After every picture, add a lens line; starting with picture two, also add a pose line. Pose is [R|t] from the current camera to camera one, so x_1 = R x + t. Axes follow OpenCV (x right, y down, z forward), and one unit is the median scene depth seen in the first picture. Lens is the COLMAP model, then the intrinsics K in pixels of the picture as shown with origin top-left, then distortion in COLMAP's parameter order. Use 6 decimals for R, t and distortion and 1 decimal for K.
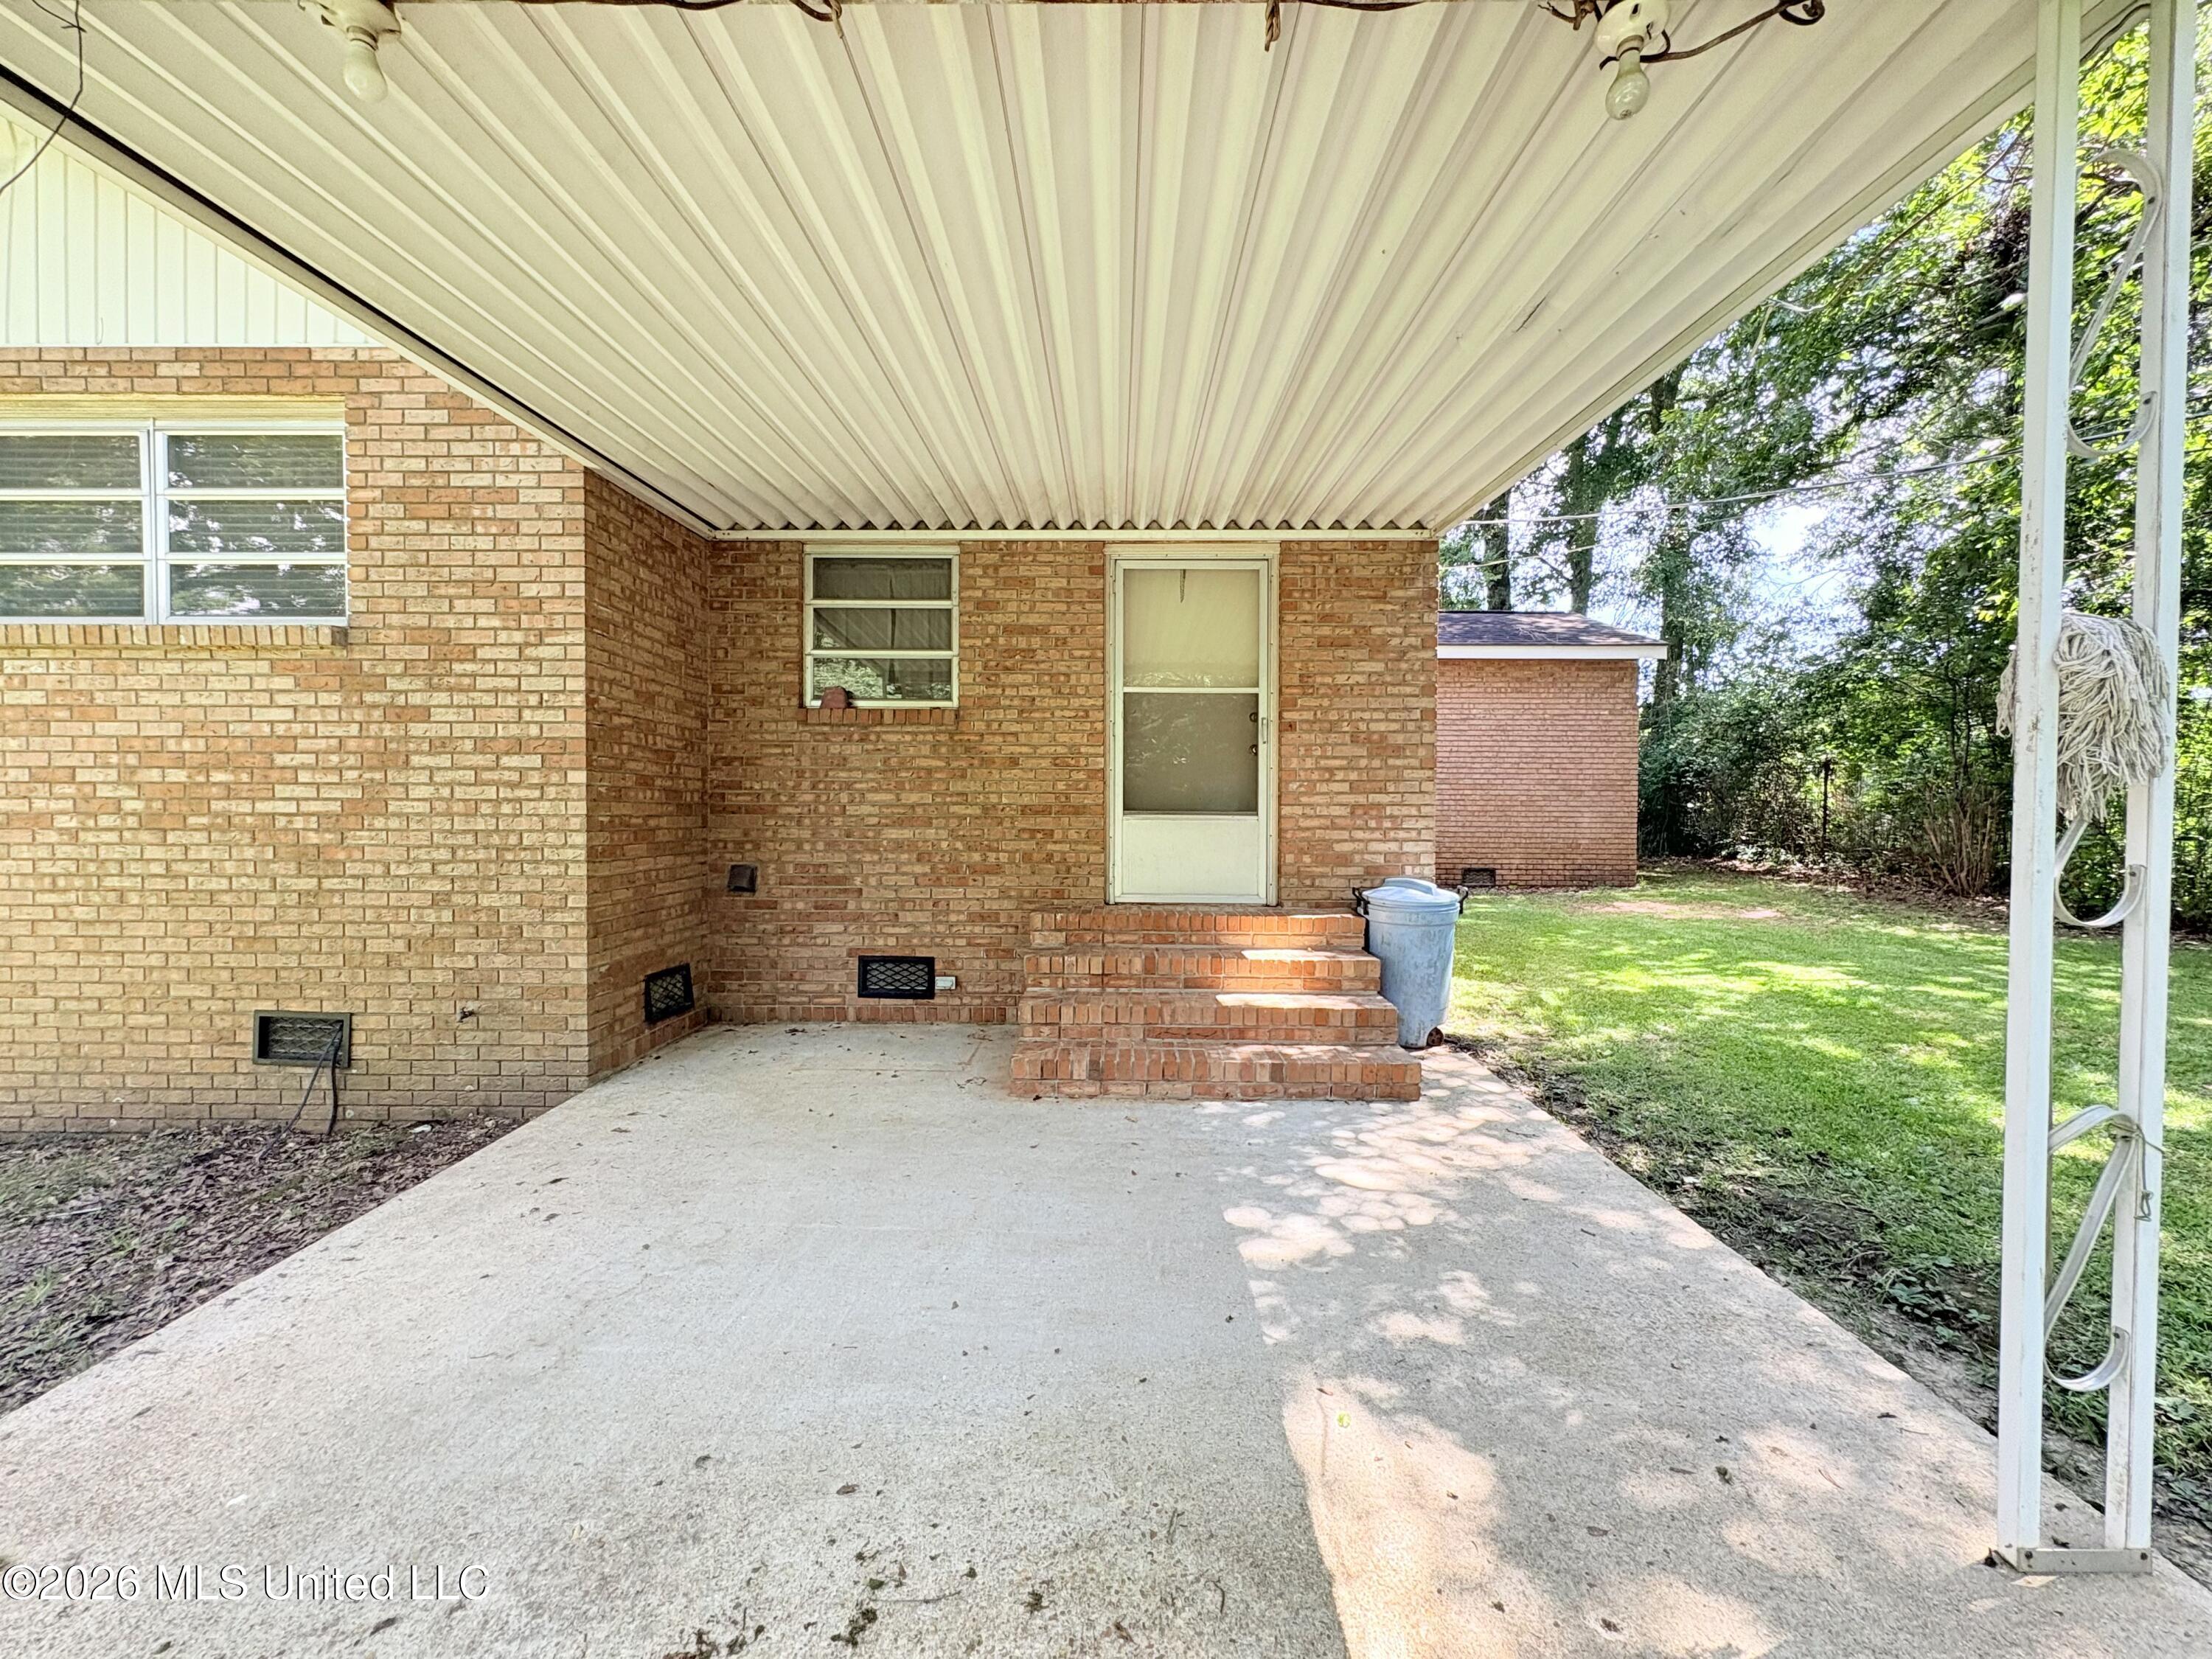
lens RADIAL K [[883.1, 0, 1104.5], [0, 883.1, 827.9], [0, 0, 1]] dist [-0.000394, 0.000258]
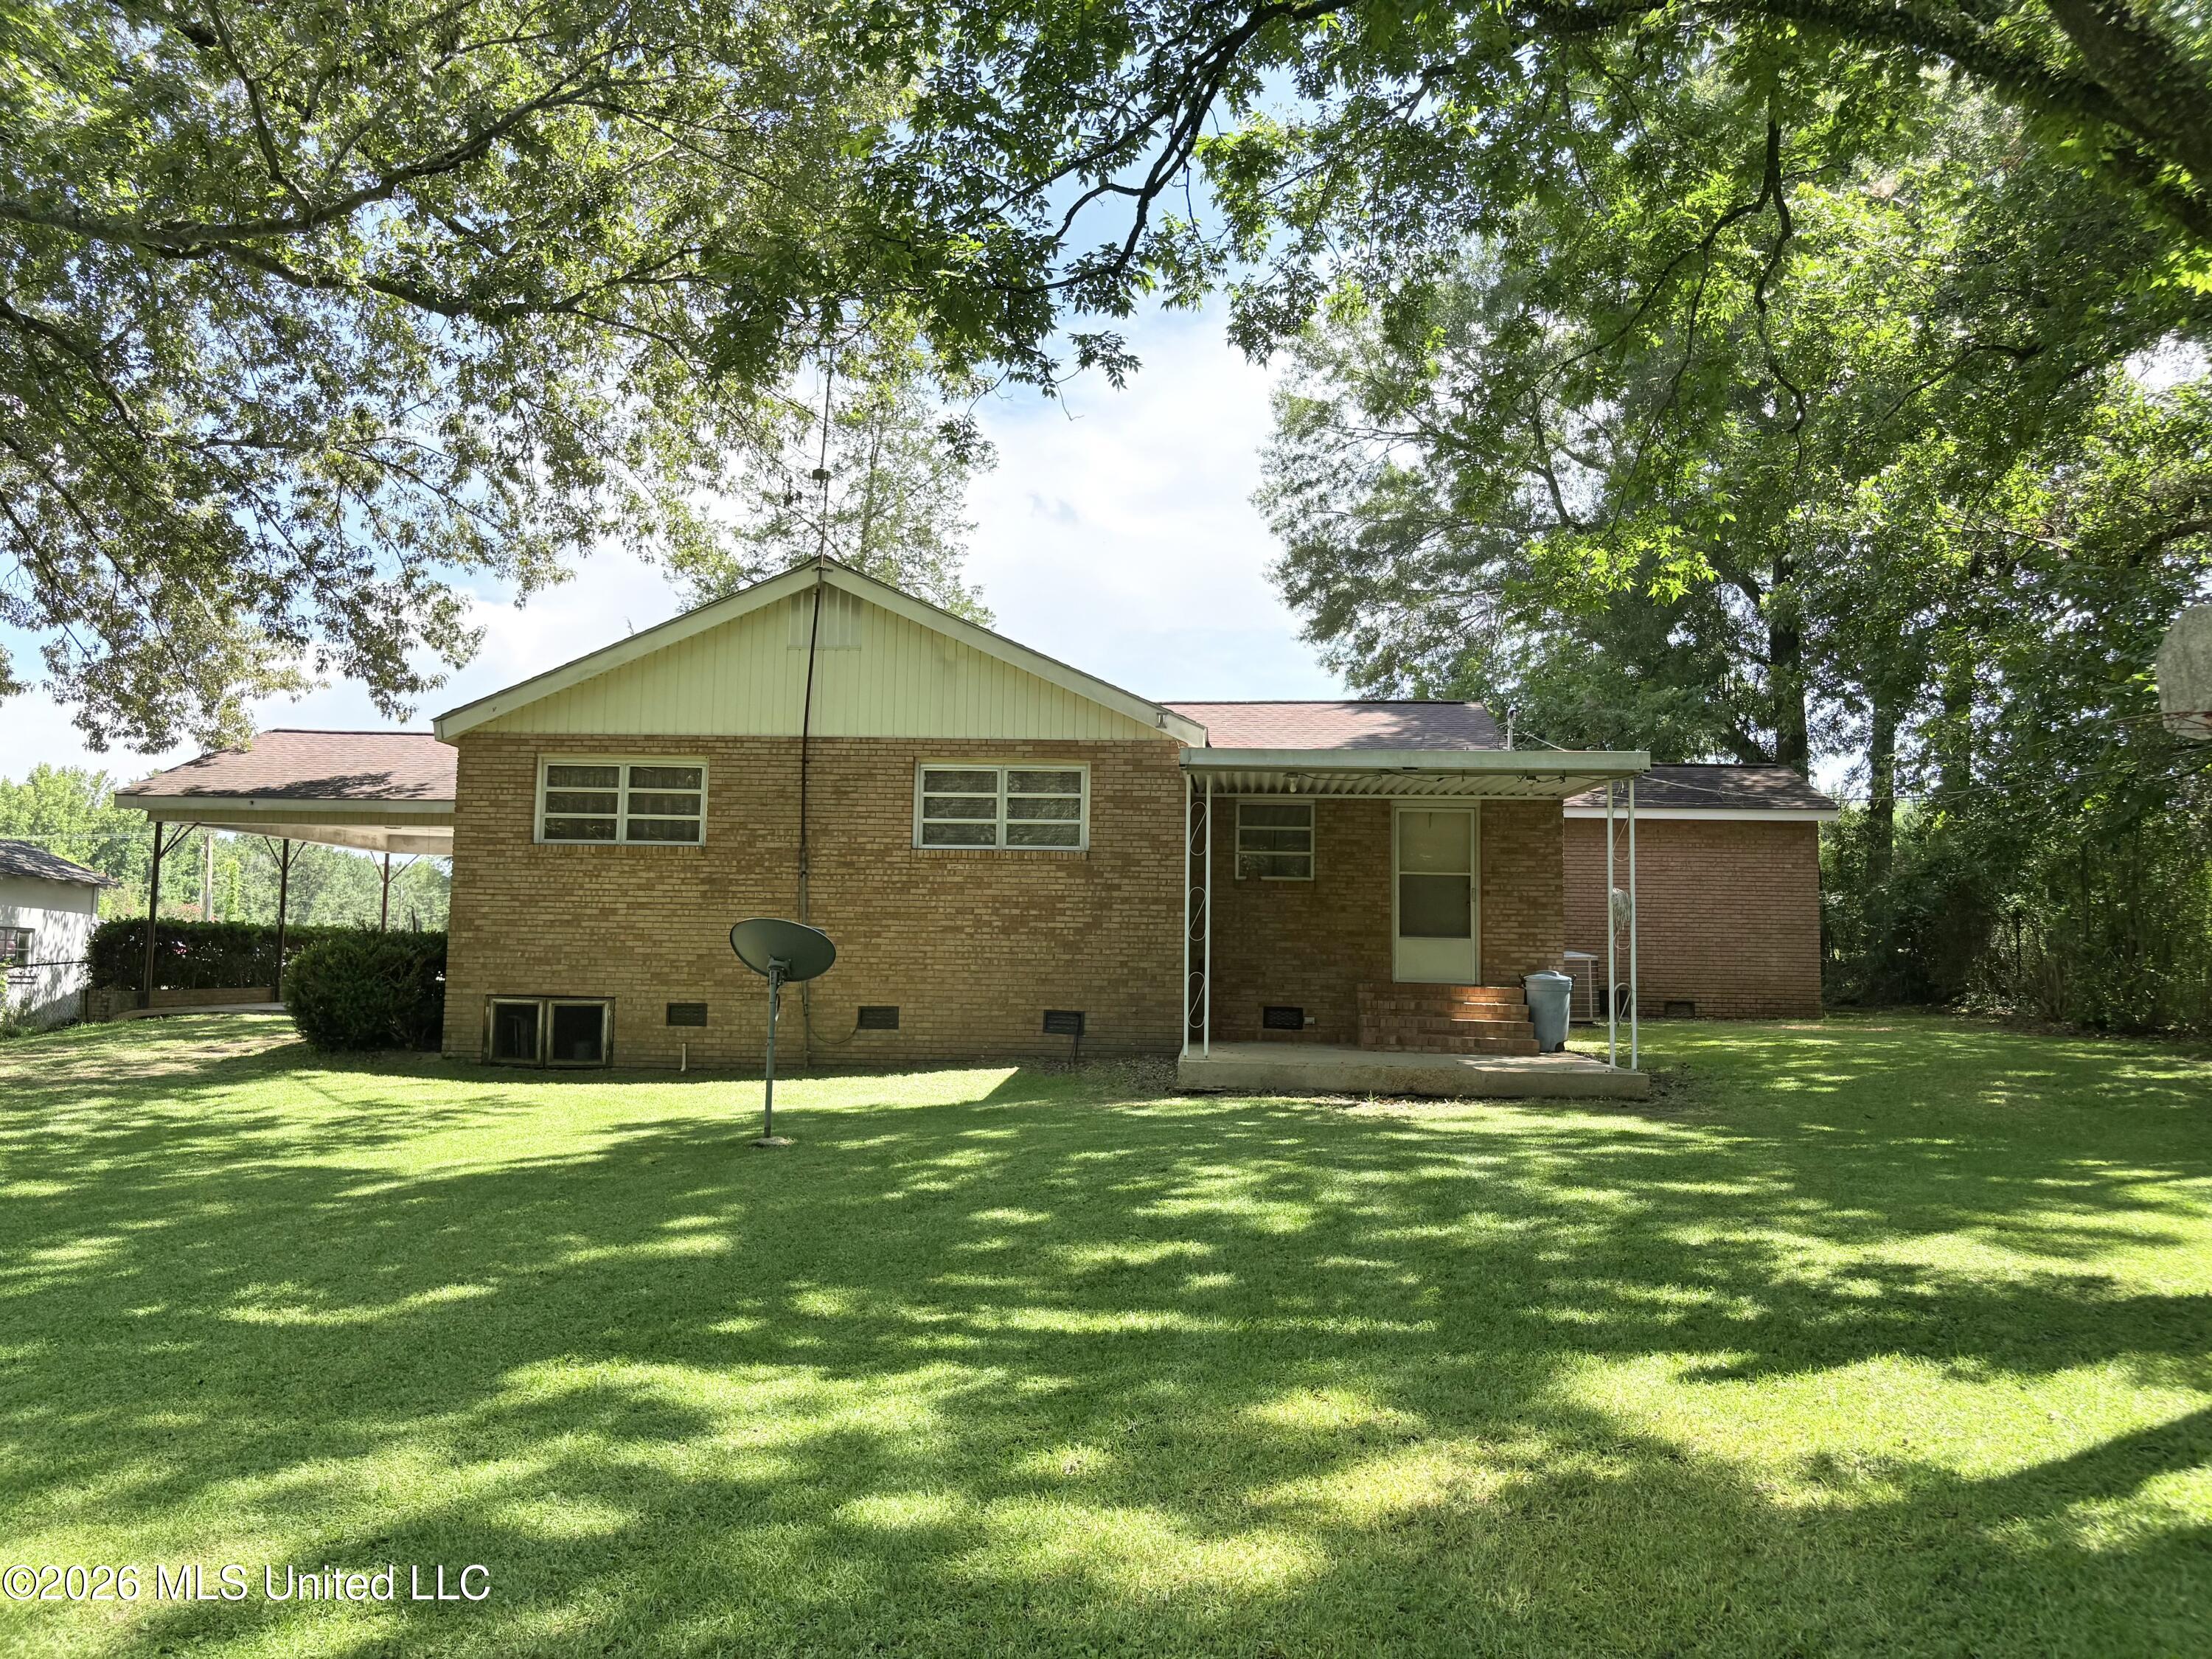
lens RADIAL K [[1698.2, 0, 1106.0], [0, 1698.2, 829.5], [0, 0, 1]] dist [0.060877, -0.001591]
pose [[0.998392, 0.008151, -0.056105, -0.543811], [-0.014320, 0.993779, -0.110448, 0.228148], [0.054856, 0.111074, 0.992297, -3.634684]]
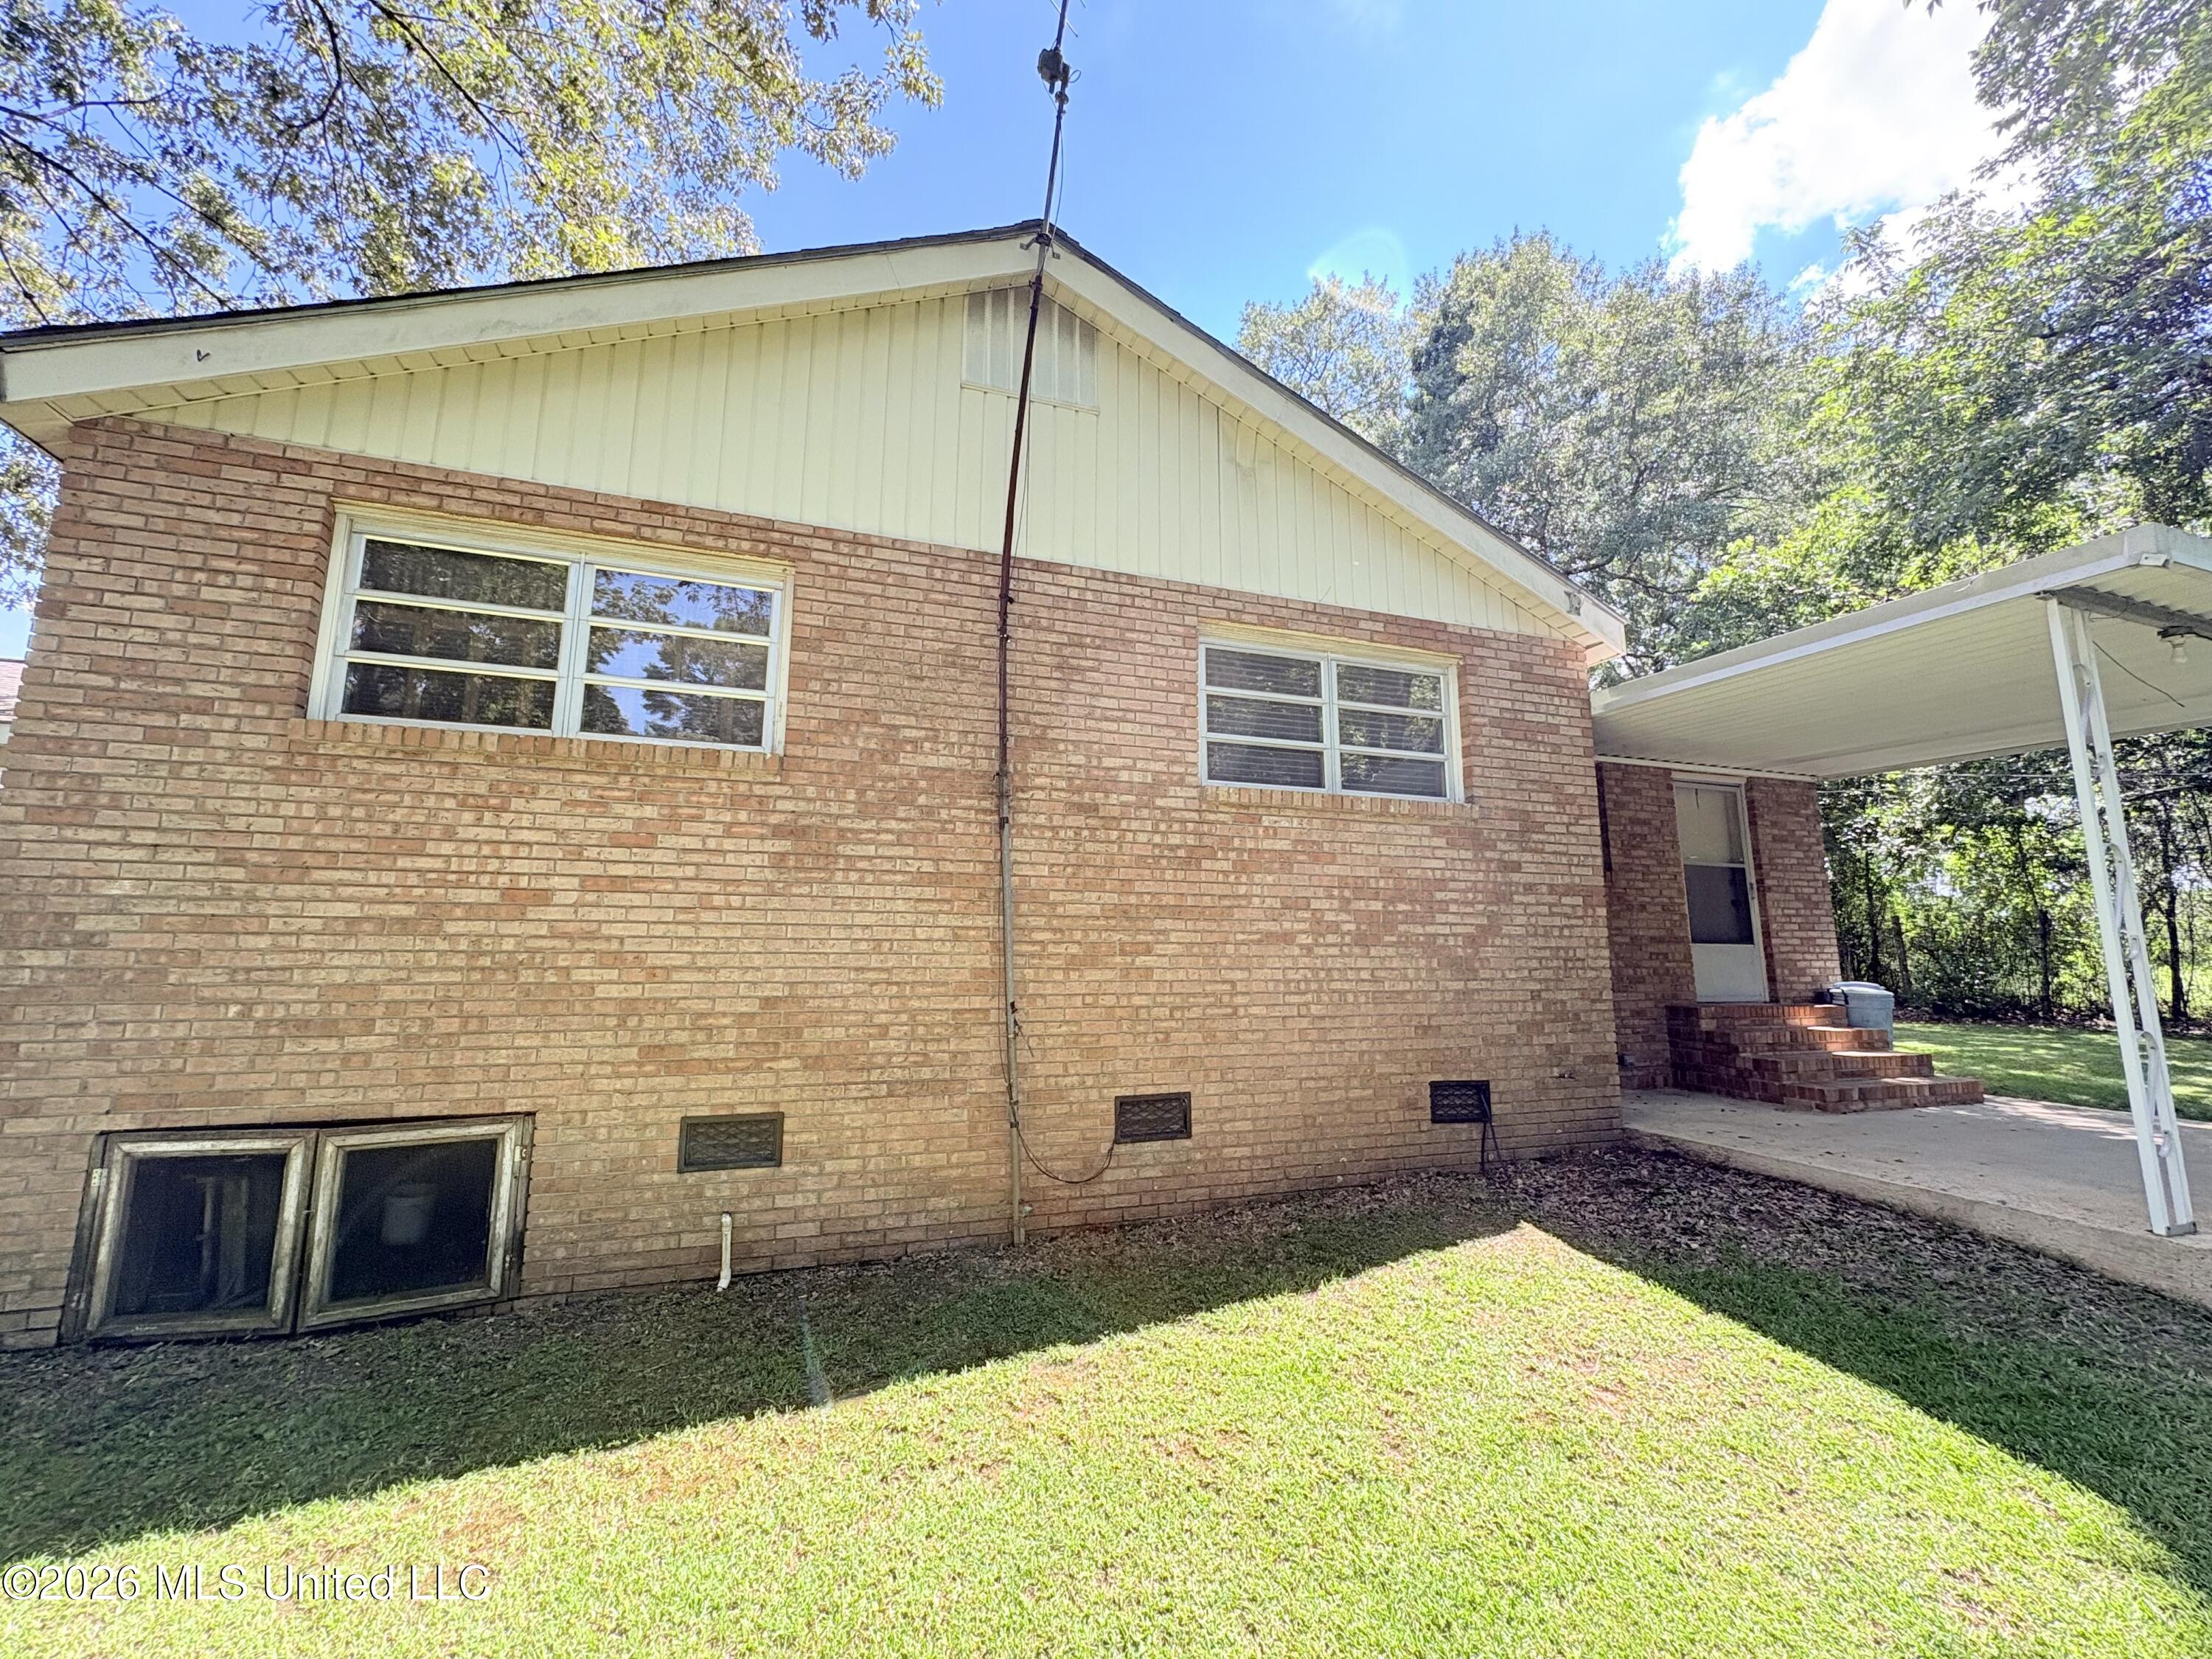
lens RADIAL K [[883.1, 0, 1104.5], [0, 883.1, 827.9], [0, 0, 1]] dist [-0.000394, 0.000258]
pose [[0.942144, 0.048887, 0.331626, -1.903319], [0.008235, 0.985634, -0.168694, 0.049088], [-0.335109, 0.161665, 0.928206, -0.144718]]
